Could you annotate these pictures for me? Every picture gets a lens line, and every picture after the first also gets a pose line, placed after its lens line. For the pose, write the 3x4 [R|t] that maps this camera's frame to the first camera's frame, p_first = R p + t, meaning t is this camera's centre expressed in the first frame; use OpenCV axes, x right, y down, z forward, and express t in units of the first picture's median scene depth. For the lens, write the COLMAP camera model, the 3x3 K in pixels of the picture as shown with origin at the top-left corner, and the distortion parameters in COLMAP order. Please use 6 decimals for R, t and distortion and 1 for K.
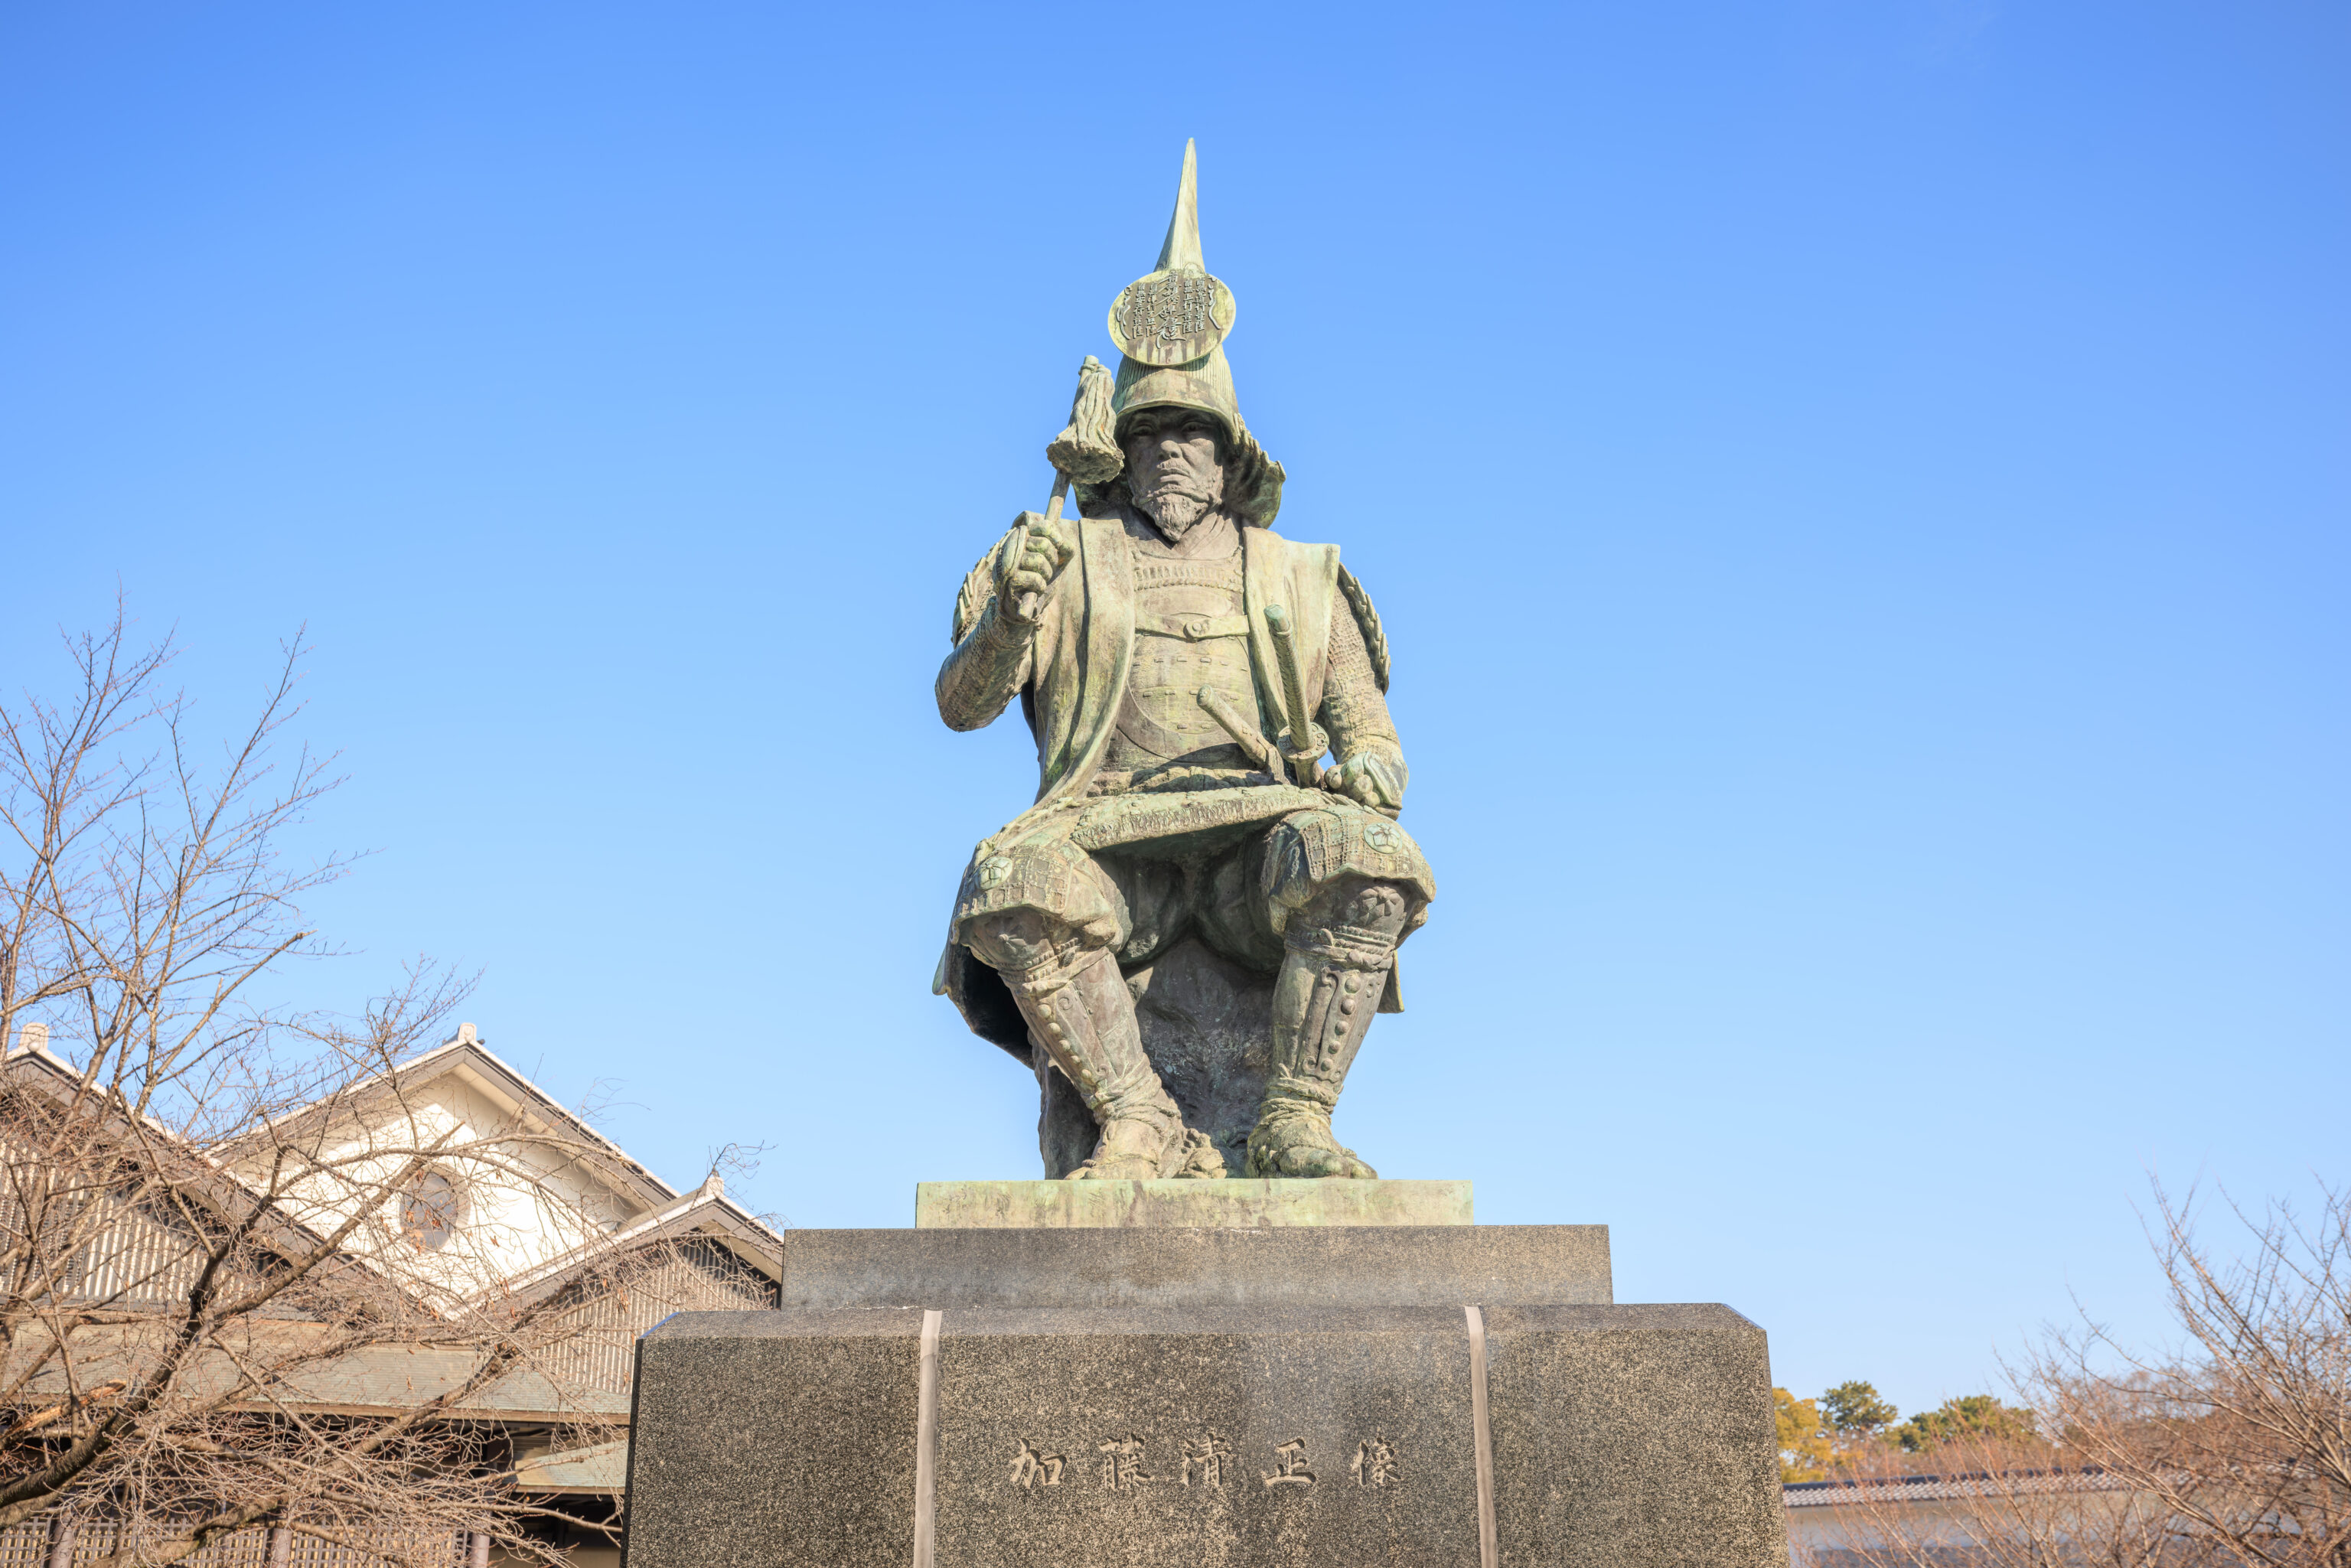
lens RADIAL K [[2318.9, 0, 1174.5], [0, 2318.9, 740.4], [0, 0, 1]] dist [0.007972, -0.010559]
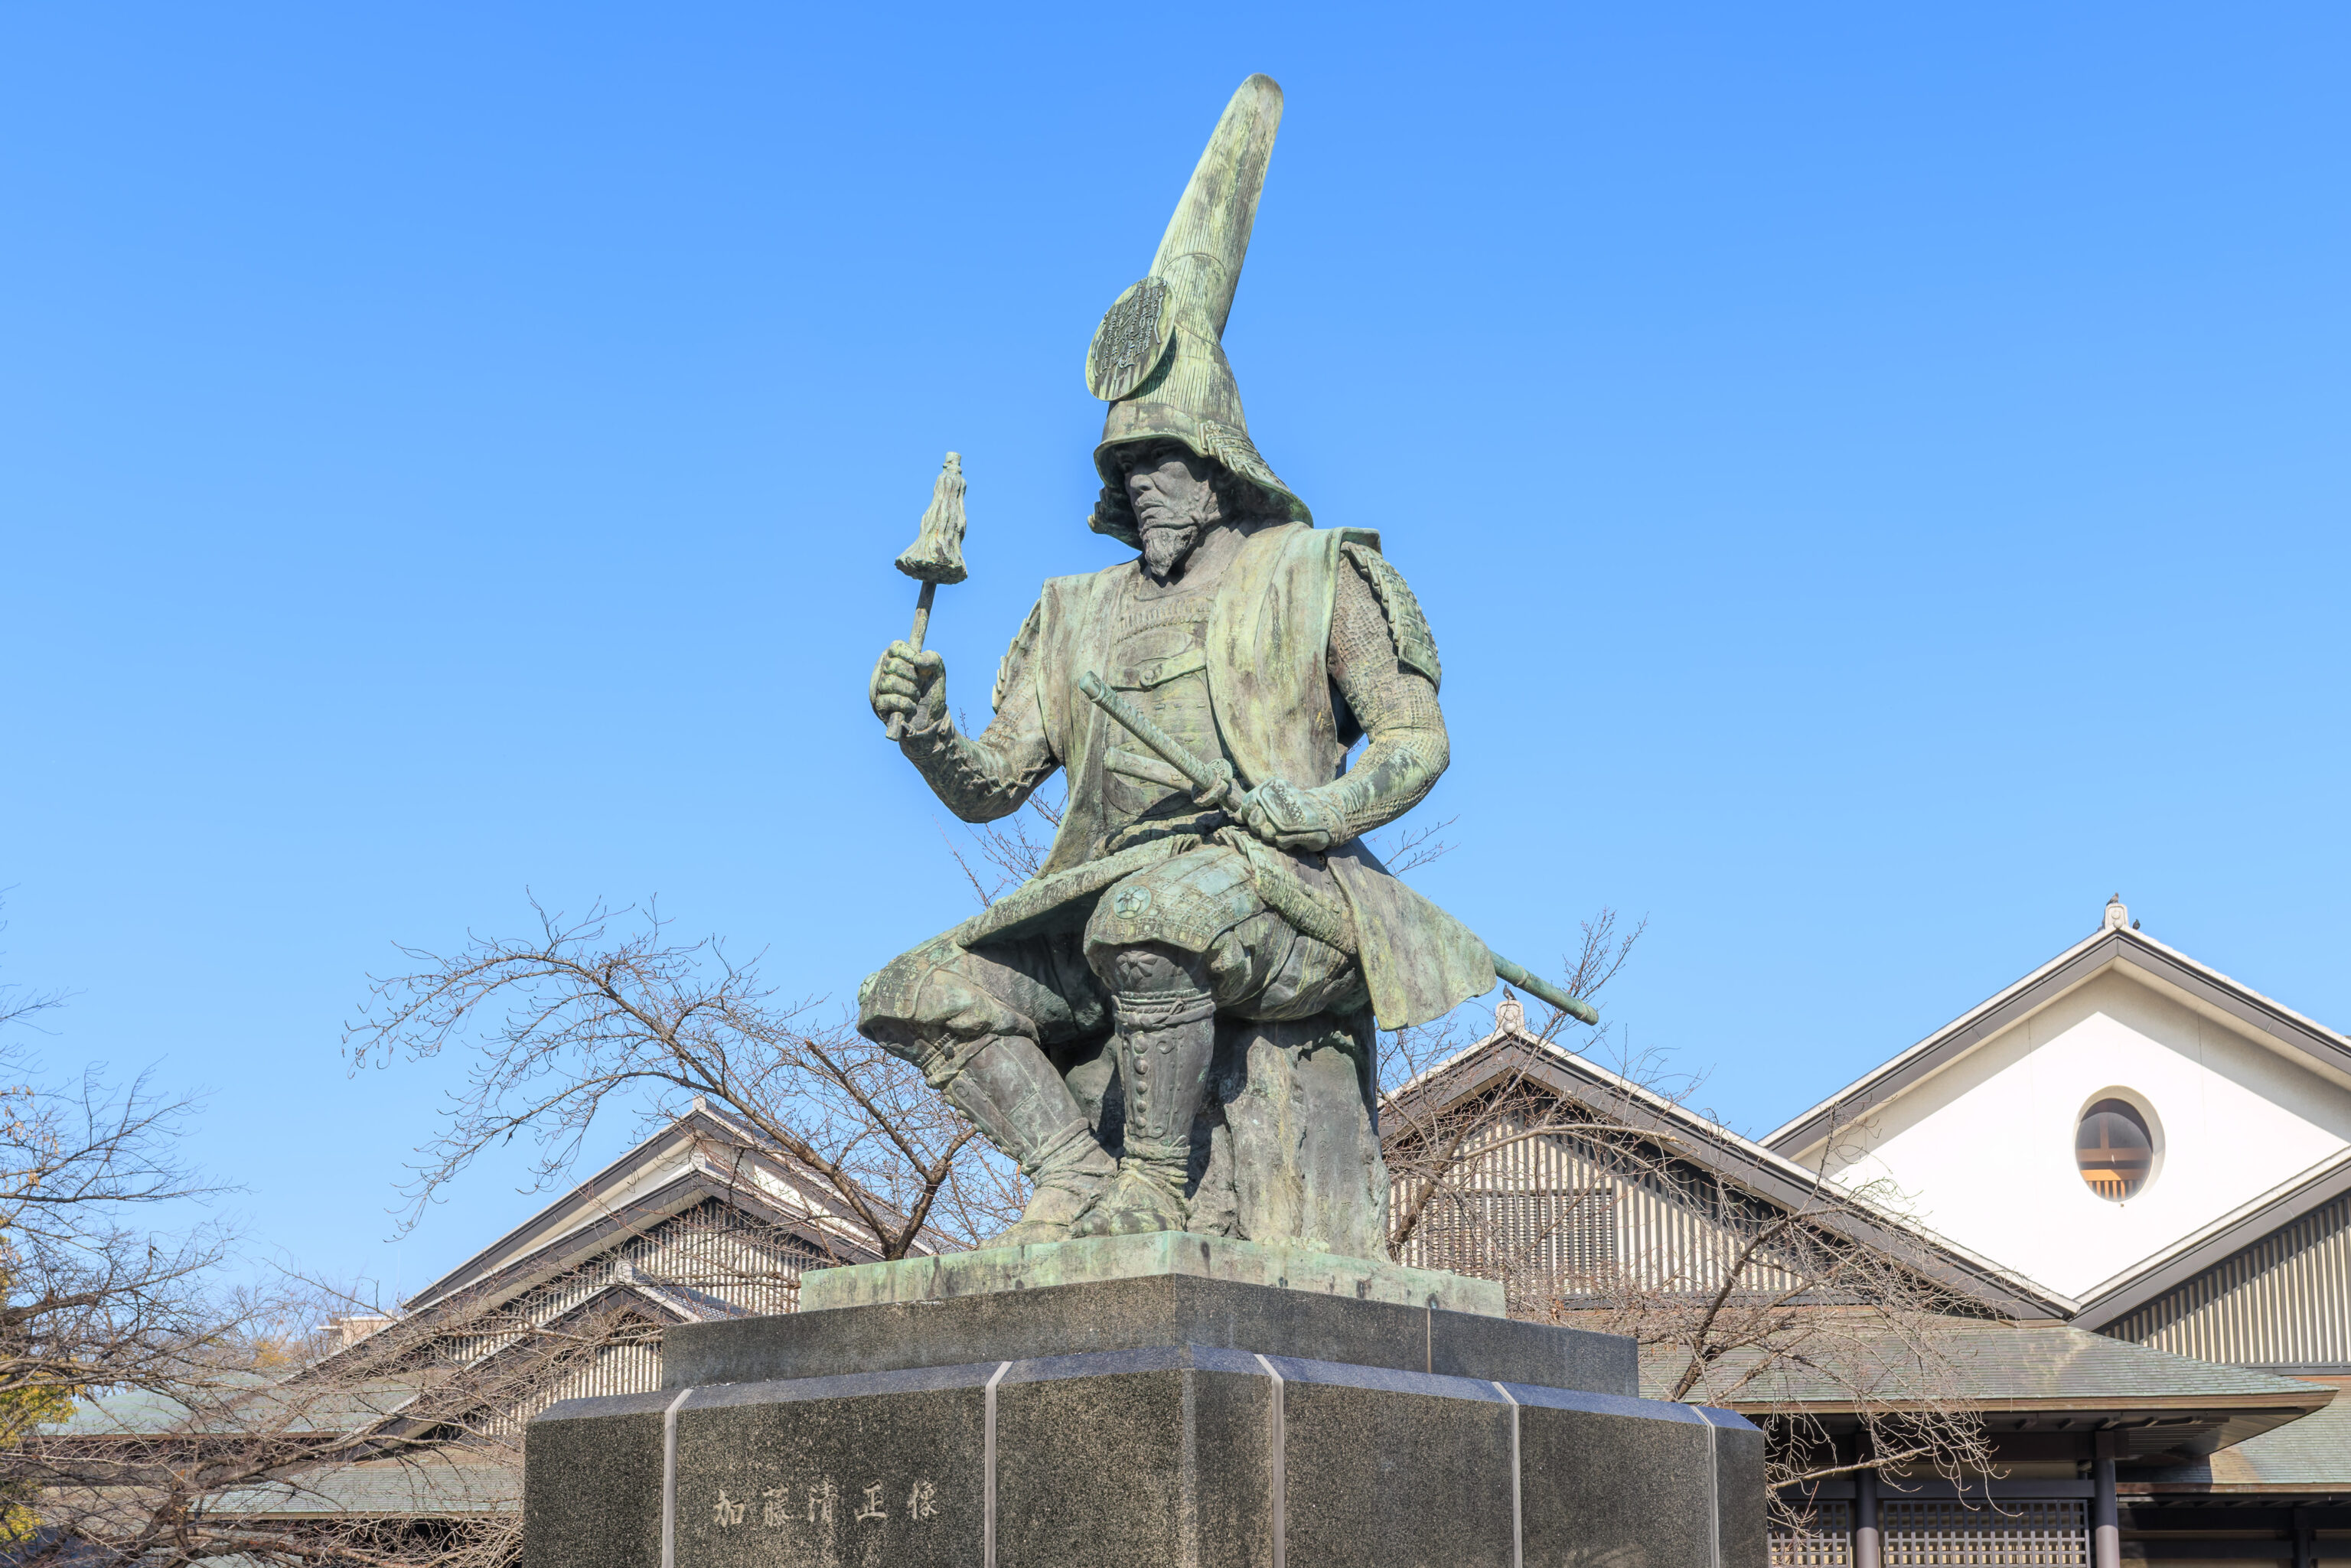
lens RADIAL K [[3352.2, 0, 1175.5], [0, 3352.2, 1061.3], [0, 0, 1]] dist [-0.015583, -0.000197]
pose [[0.736738, -0.113627, -0.666563, 1.041126], [0.235110, 0.967318, 0.094967, -0.024877], [0.633988, -0.226681, 0.739375, -0.089824]]
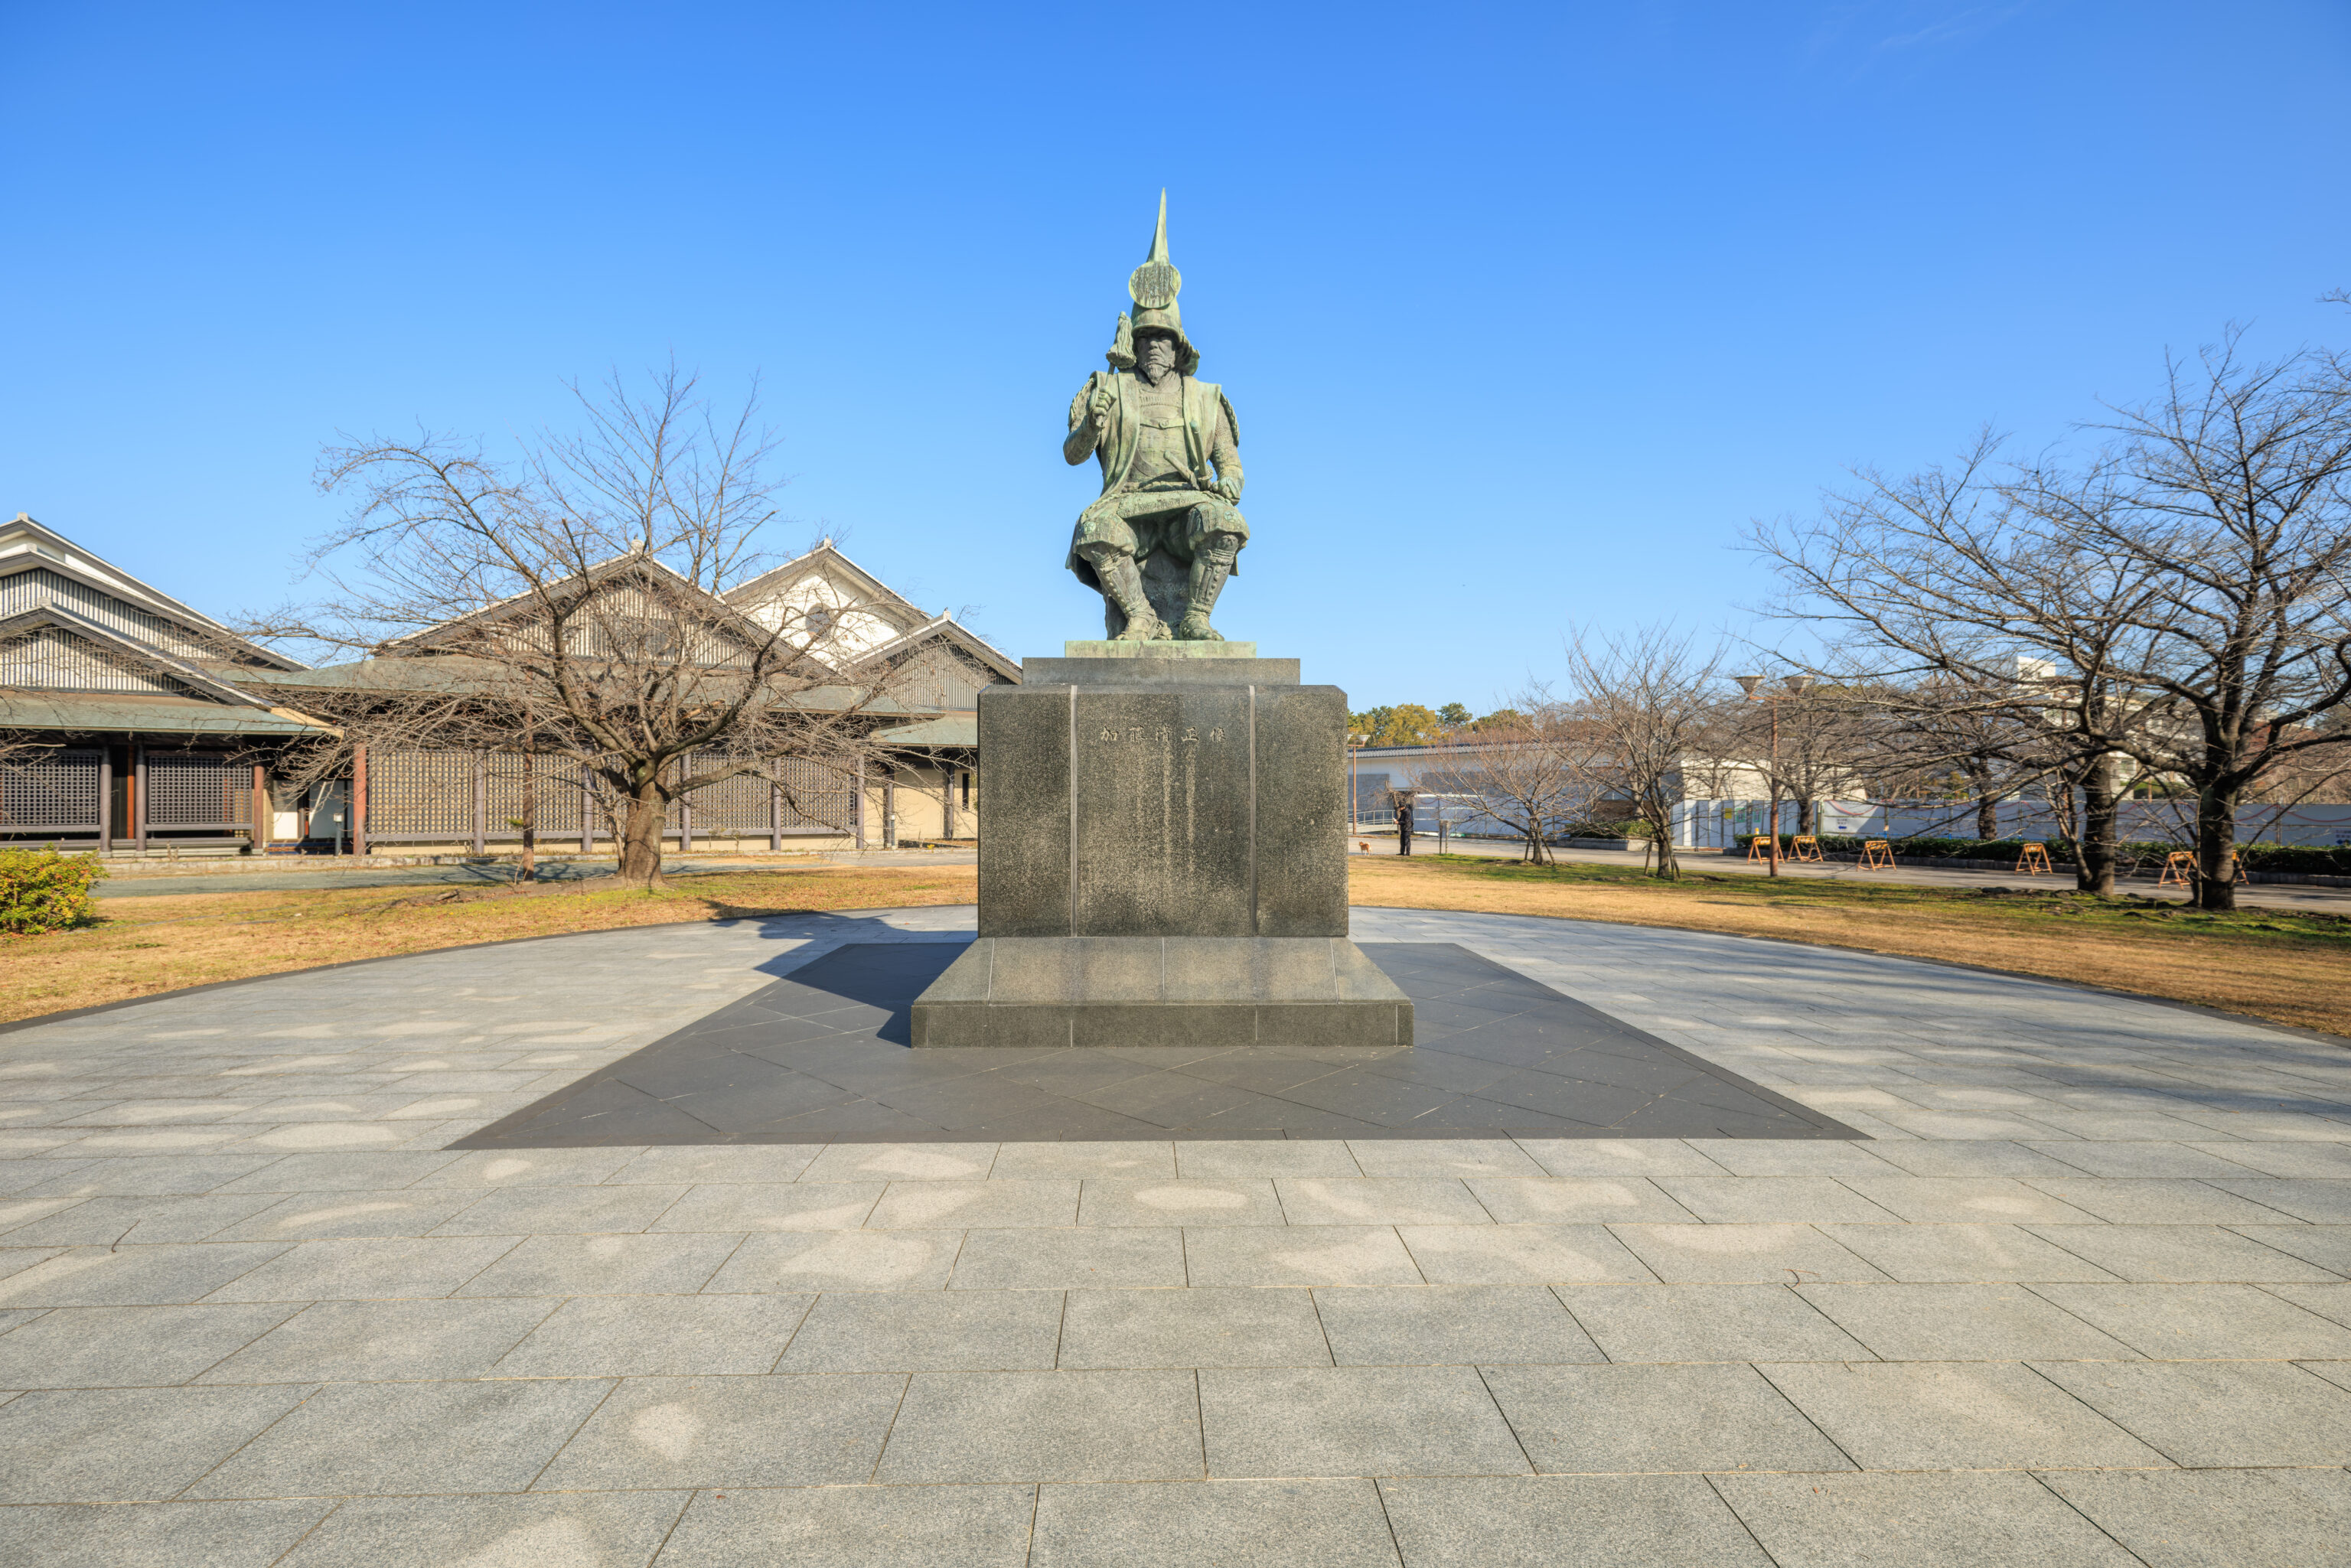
lens RADIAL K [[1081.4, 0, 1182.5], [0, 1081.4, 816.5], [0, 0, 1]] dist [0.001660, 0.000134]
pose [[0.999584, 0.005951, 0.028219, -0.001040], [-0.015913, 0.929854, 0.367584, -0.093739], [-0.024052, -0.367881, 0.929562, -0.305772]]
